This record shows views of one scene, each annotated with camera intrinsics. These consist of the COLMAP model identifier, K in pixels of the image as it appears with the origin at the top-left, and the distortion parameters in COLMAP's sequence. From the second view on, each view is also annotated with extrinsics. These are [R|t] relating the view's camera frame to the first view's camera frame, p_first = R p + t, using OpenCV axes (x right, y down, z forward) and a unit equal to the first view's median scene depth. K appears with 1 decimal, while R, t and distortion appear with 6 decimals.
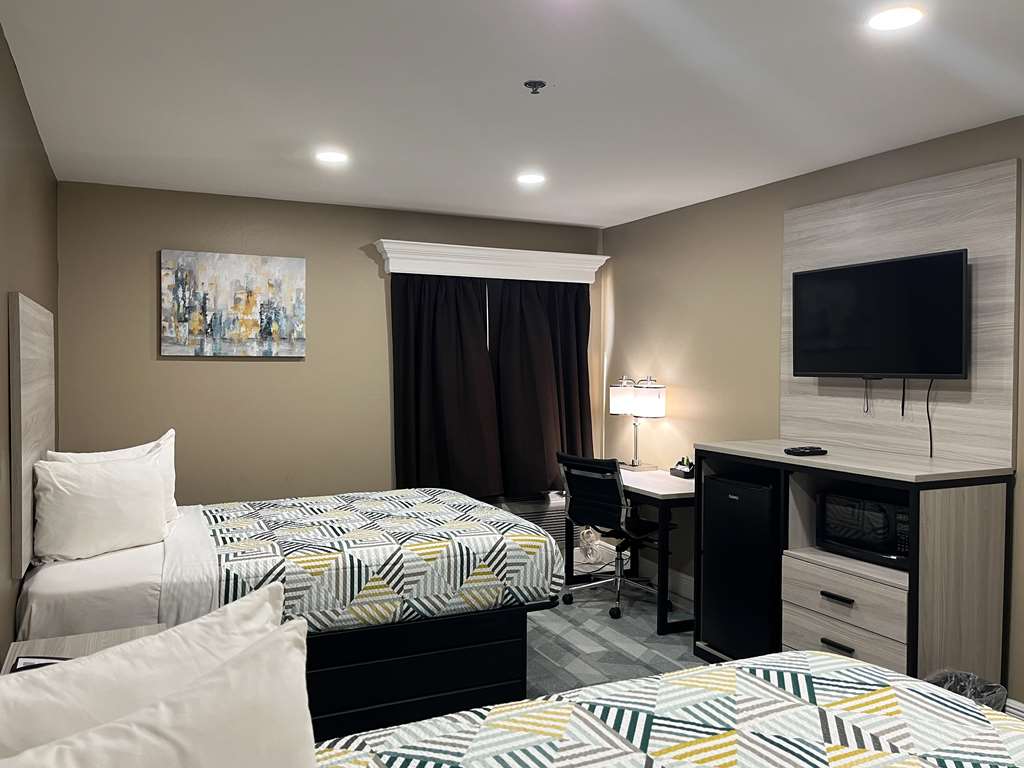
lens RADIAL K [[784.2, 0, 512.0], [0, 784.2, 384.0], [0, 0, 1]] dist [0.027560, -0.004274]
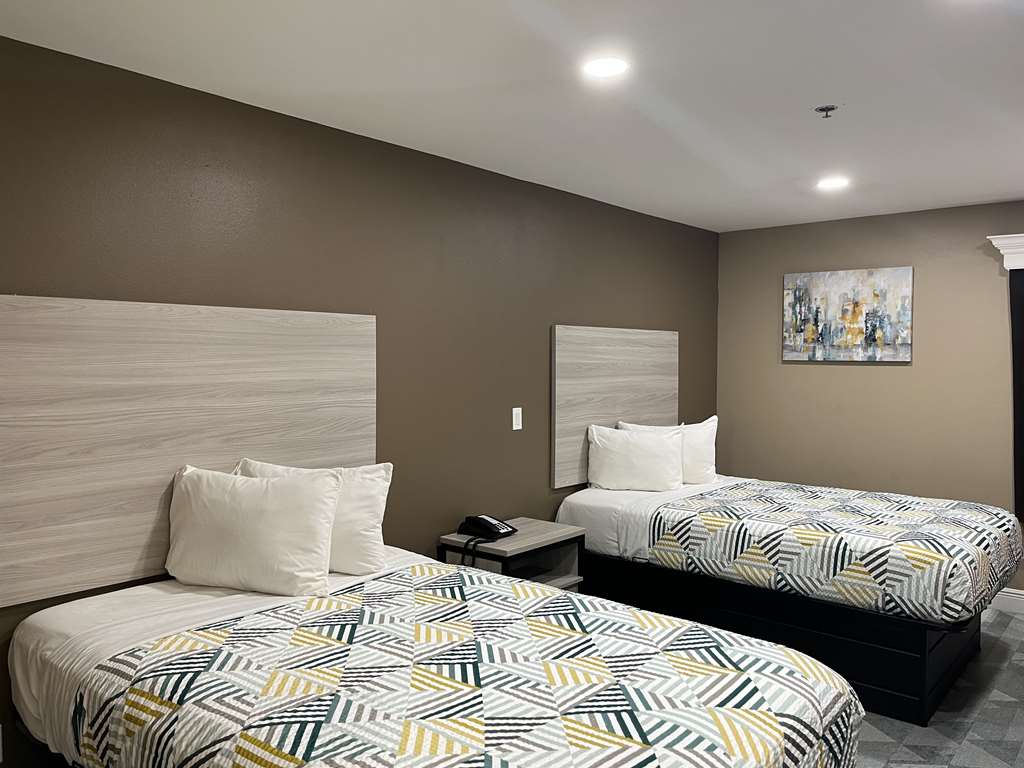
lens RADIAL K [[784.2, 0, 512.0], [0, 784.2, 384.0], [0, 0, 1]] dist [0.027560, -0.004274]
pose [[0.425037, 0.028982, -0.904712, 0.673166], [-0.032754, 0.999325, 0.016625, -0.007960], [0.904583, 0.022567, 0.425700, 0.131811]]
